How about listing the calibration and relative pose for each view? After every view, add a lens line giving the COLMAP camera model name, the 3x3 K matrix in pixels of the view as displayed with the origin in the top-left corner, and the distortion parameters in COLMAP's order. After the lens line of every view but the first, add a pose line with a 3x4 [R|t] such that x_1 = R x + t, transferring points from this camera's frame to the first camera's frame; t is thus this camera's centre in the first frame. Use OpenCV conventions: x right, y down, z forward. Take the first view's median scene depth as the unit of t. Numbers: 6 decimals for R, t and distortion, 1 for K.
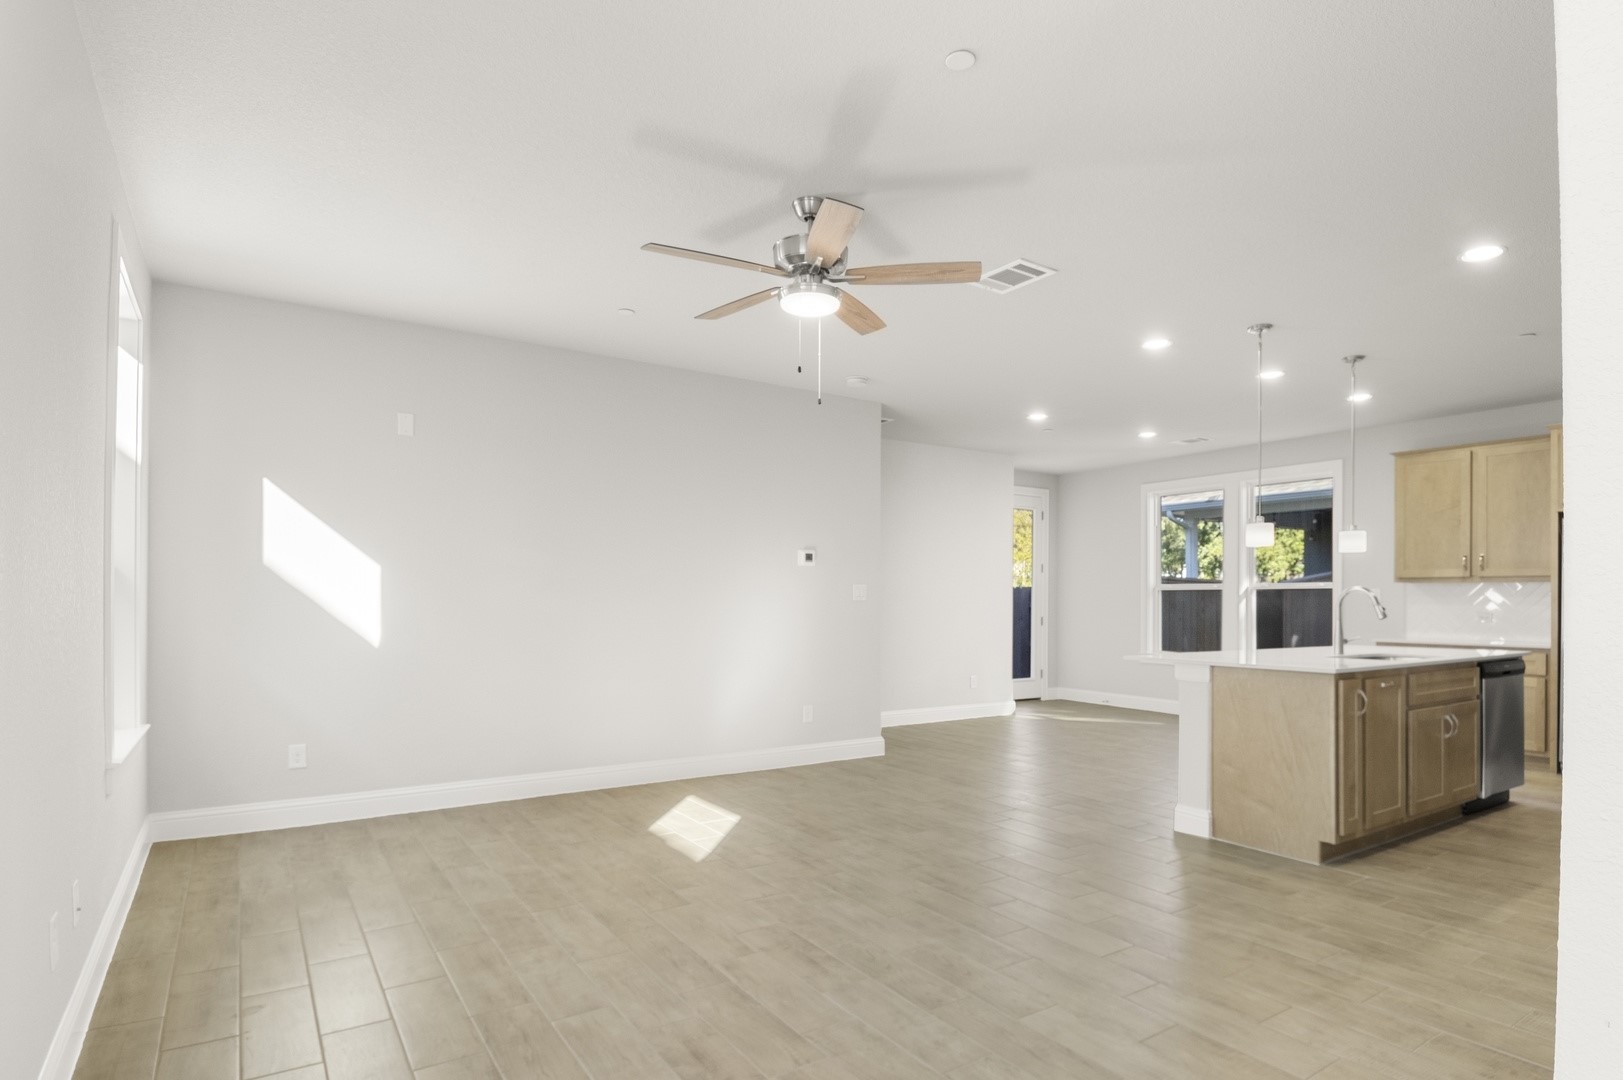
lens RADIAL K [[876.6, 0, 816.6], [0, 876.6, 589.8], [0, 0, 1]] dist [0.004347, -0.025561]
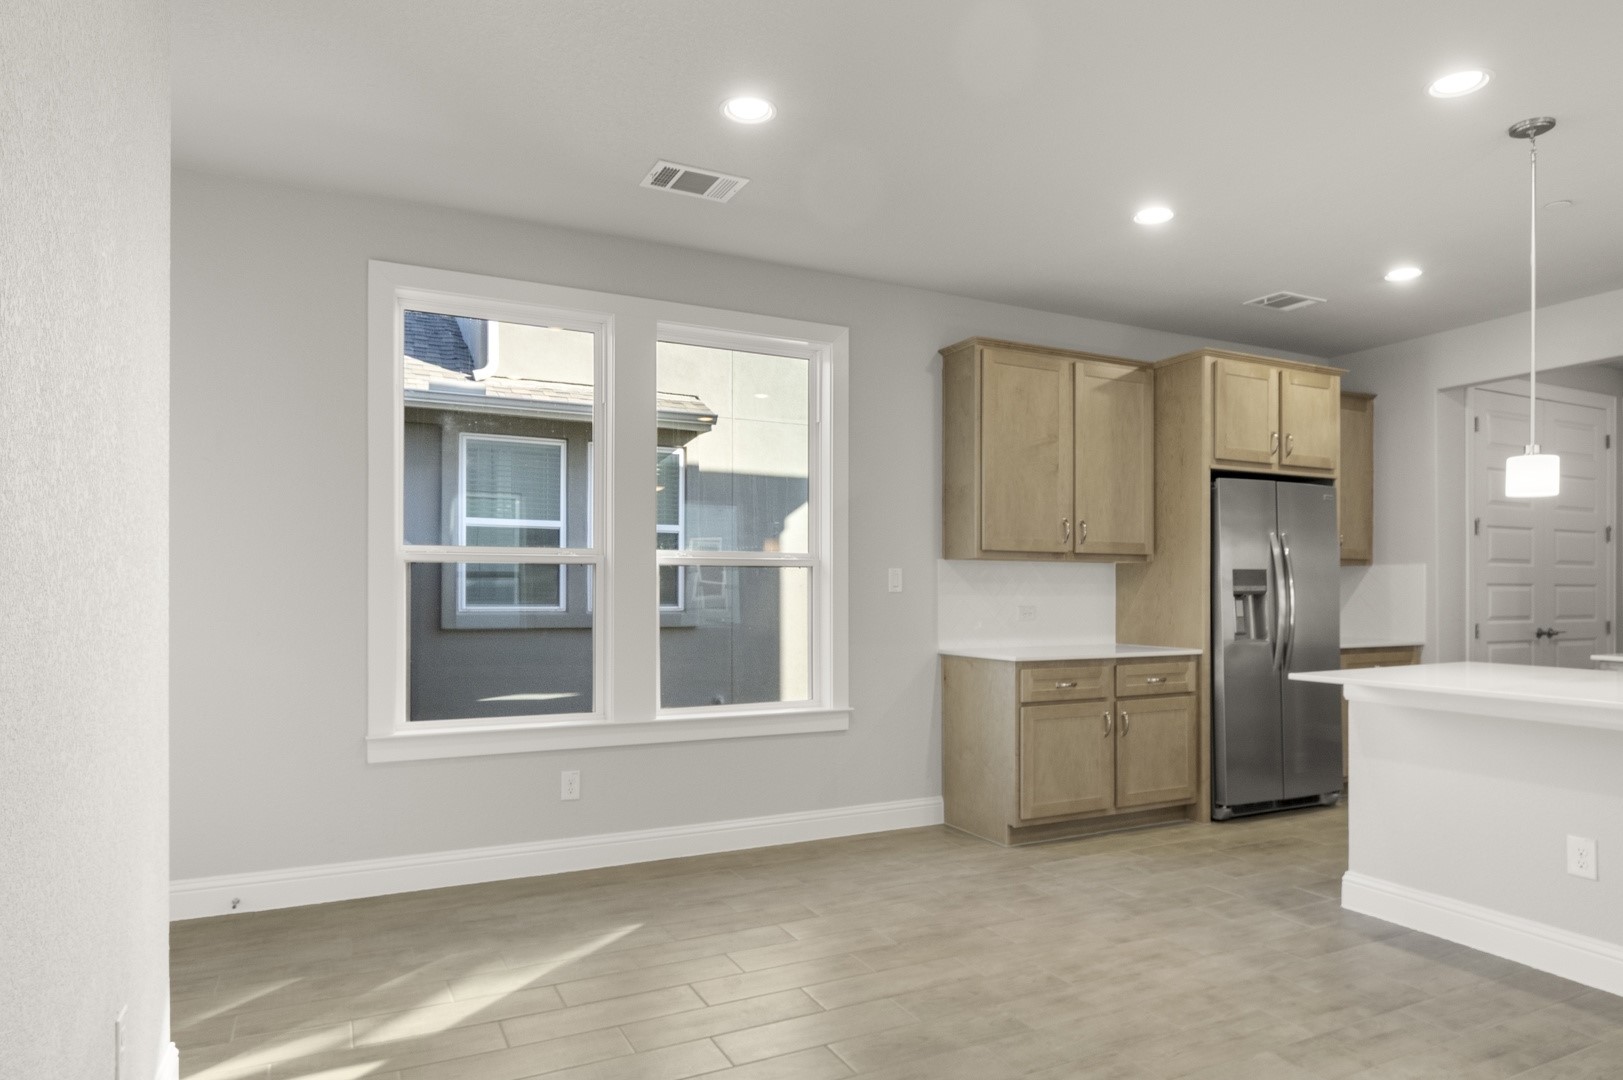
lens RADIAL K [[991.6, 0, 852.1], [0, 991.6, 592.4], [0, 0, 1]] dist [0.001630, 0.006799]
pose [[0.088427, -0.005684, 0.996066, -0.008823], [-0.013680, 0.999882, 0.006920, 0.008592], [-0.995989, -0.014238, 0.088339, 0.759001]]
